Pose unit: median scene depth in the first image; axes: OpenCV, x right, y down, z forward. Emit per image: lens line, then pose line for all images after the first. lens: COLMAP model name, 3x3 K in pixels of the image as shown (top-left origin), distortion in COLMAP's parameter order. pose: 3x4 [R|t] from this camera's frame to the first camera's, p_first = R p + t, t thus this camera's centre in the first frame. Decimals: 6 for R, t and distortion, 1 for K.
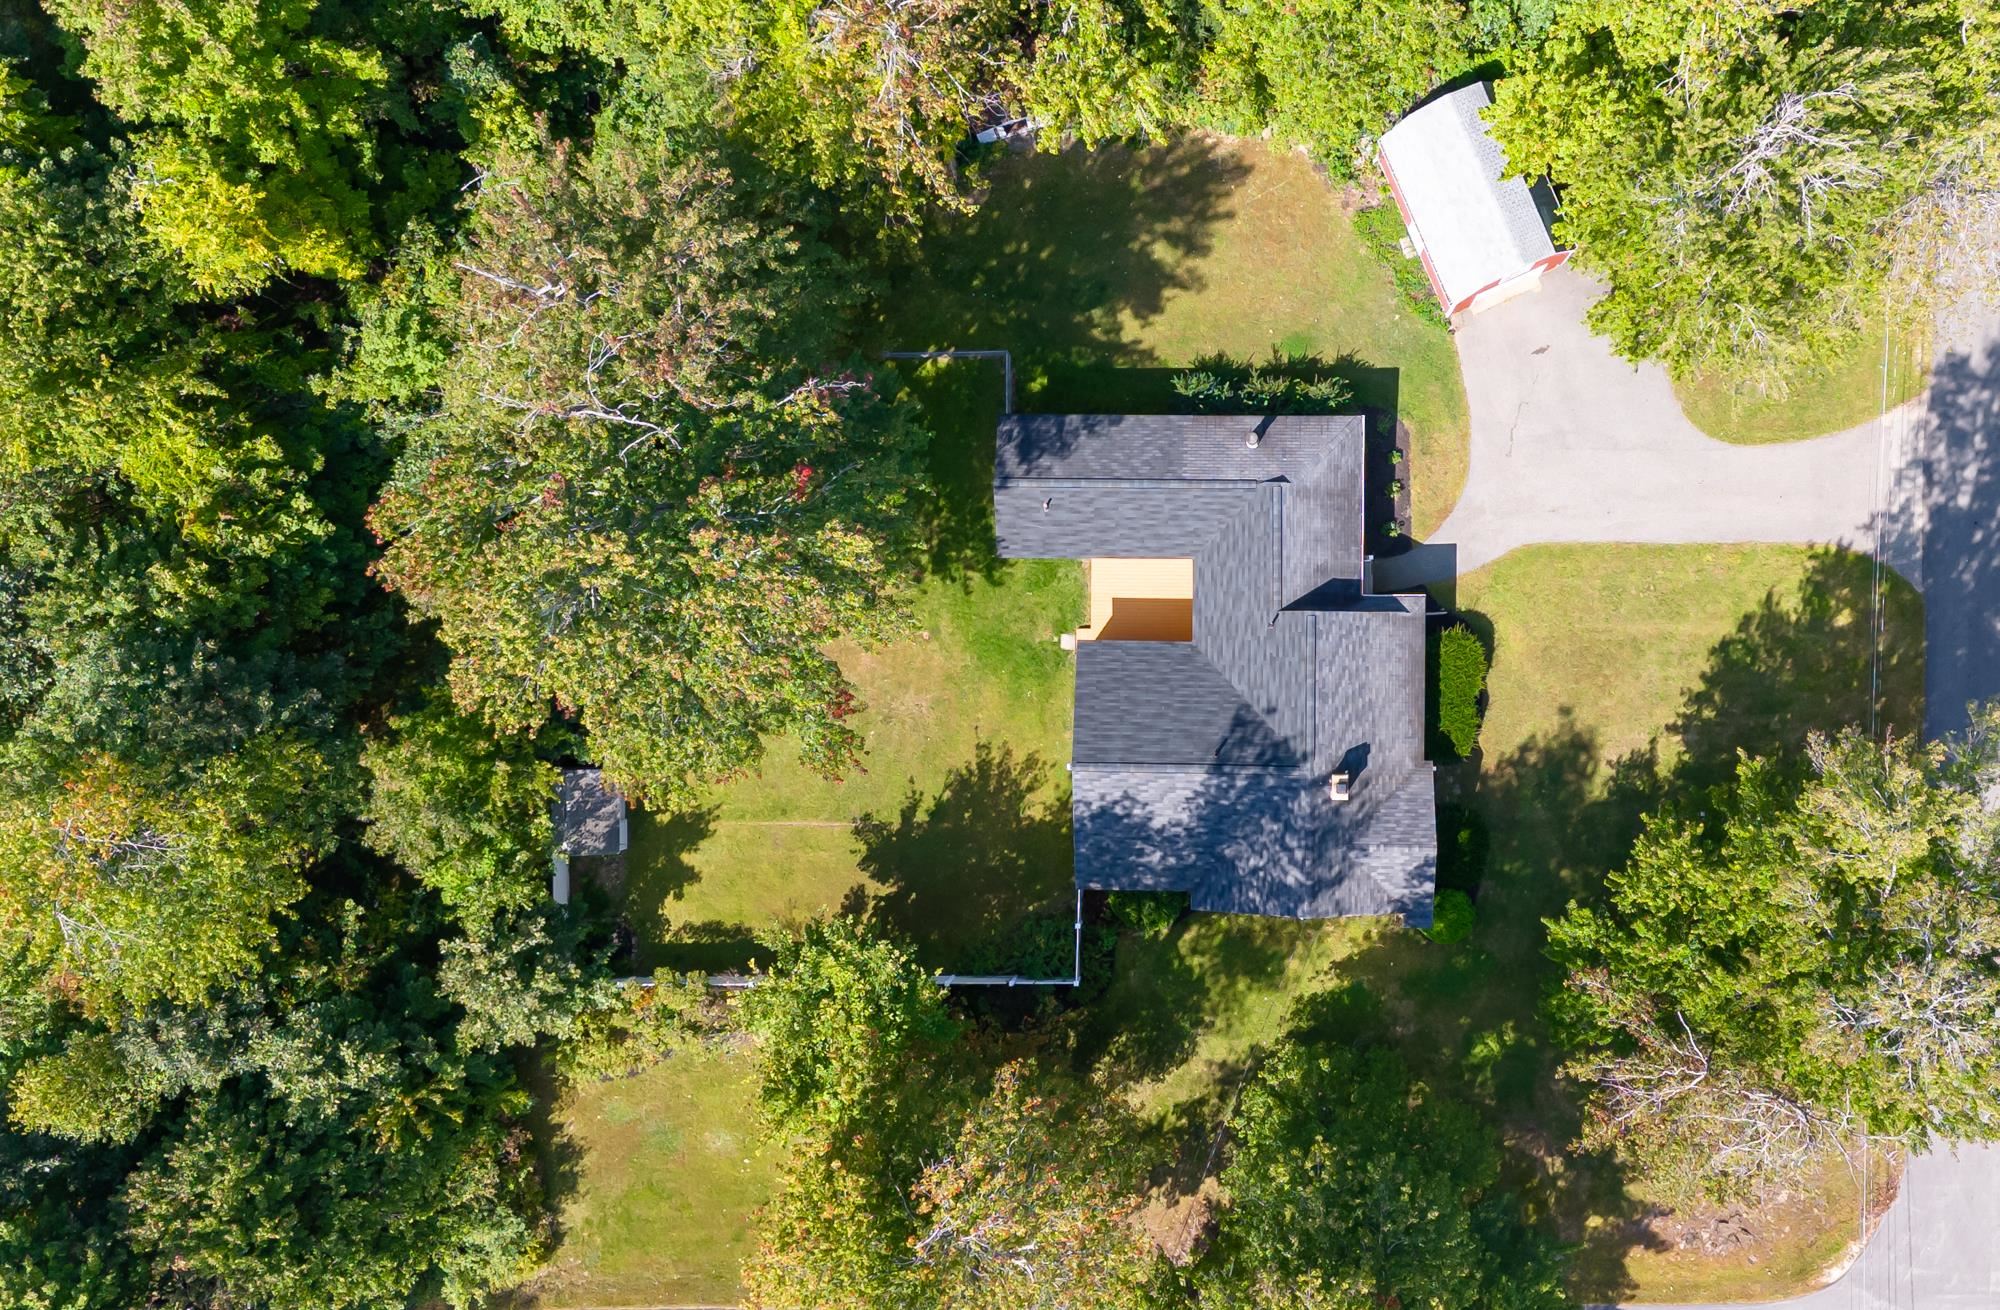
lens RADIAL K [[2126.0, 0, 1217.3], [0, 2126.0, 653.2], [0, 0, 1]] dist [0.094883, 0.000000]
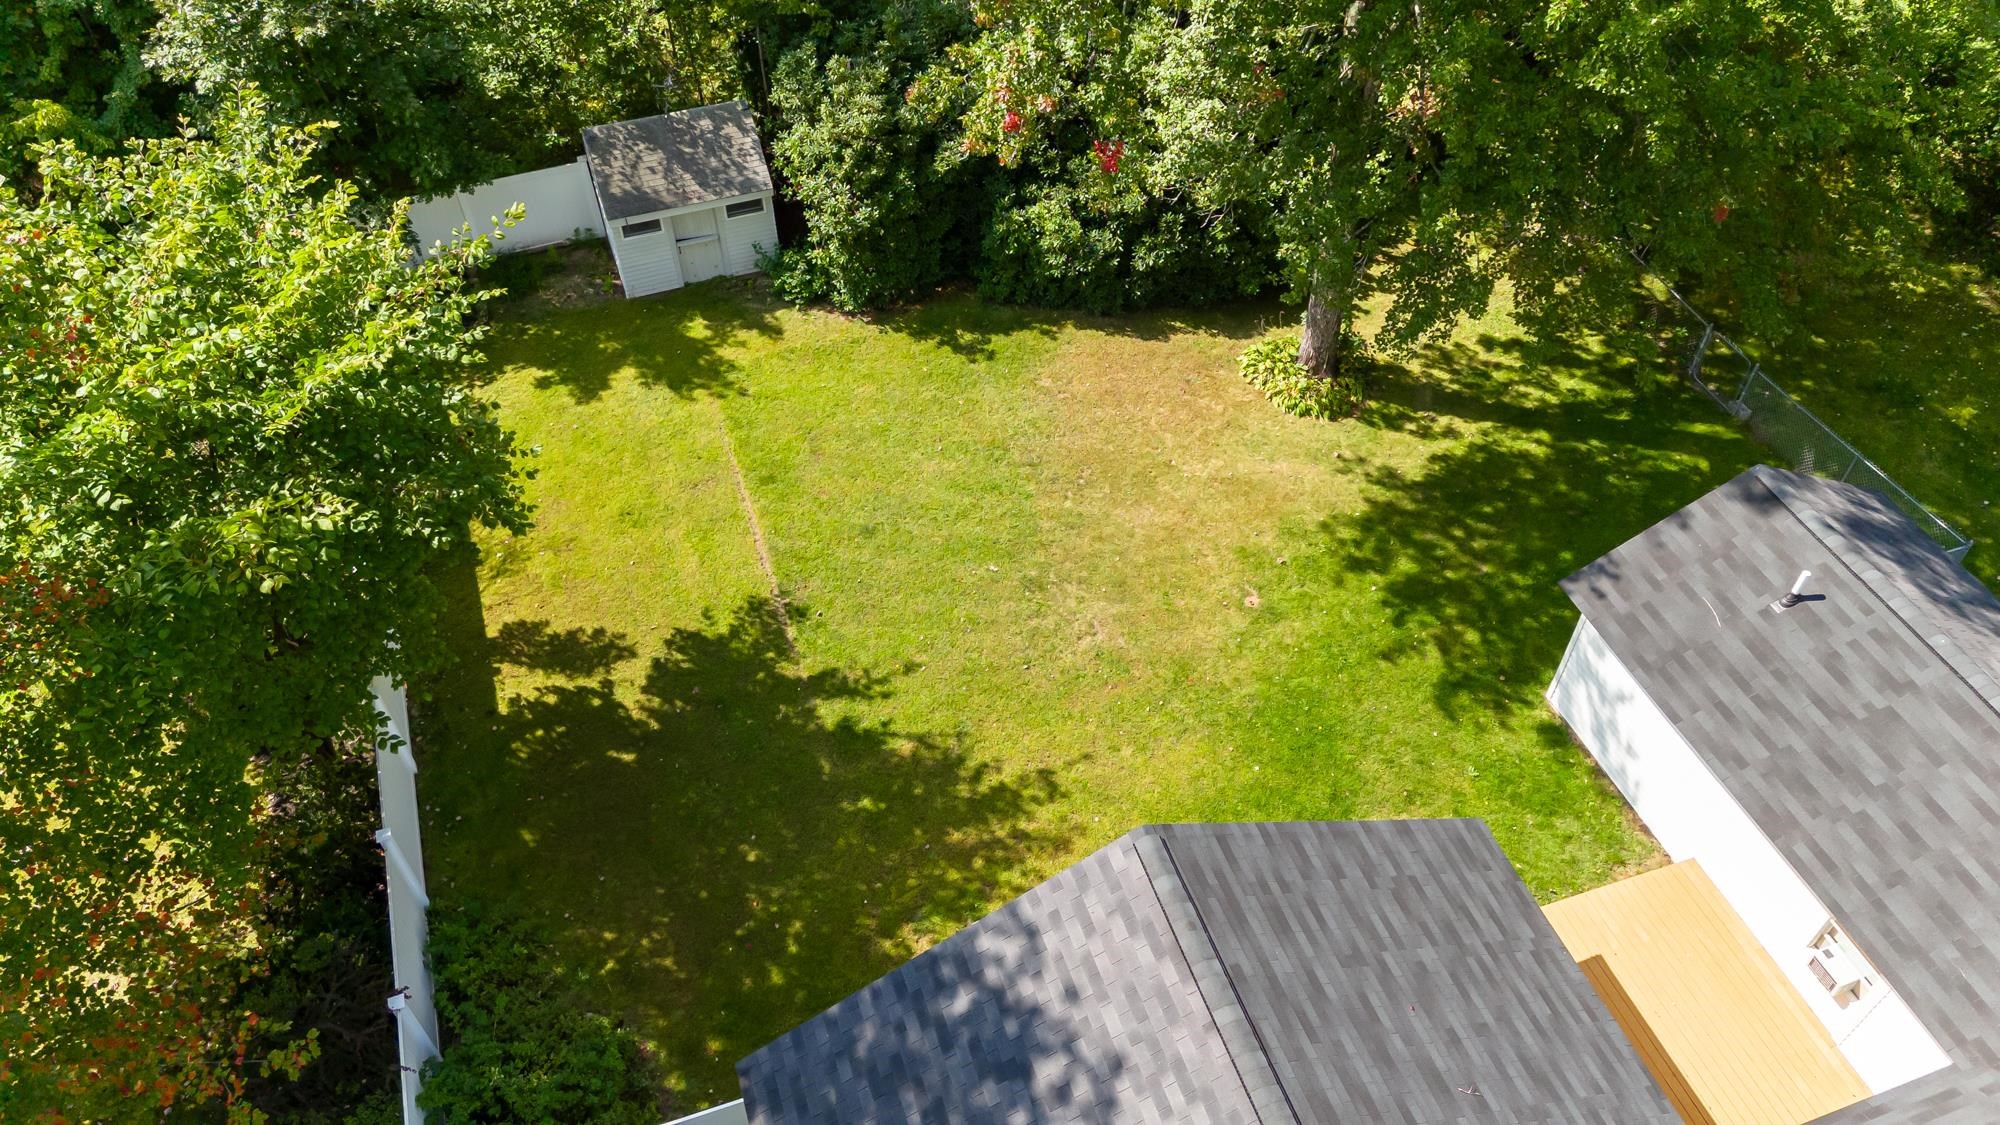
lens RADIAL K [[1450.4, 0, 1007.7], [0, 1450.4, 553.1], [0, 0, 1]] dist [0.057030, -0.006370]
pose [[0.335856, 0.689944, -0.641232, 0.024130], [-0.941821, 0.255545, -0.218336, 0.096980], [0.013224, 0.677255, 0.735630, 0.782801]]
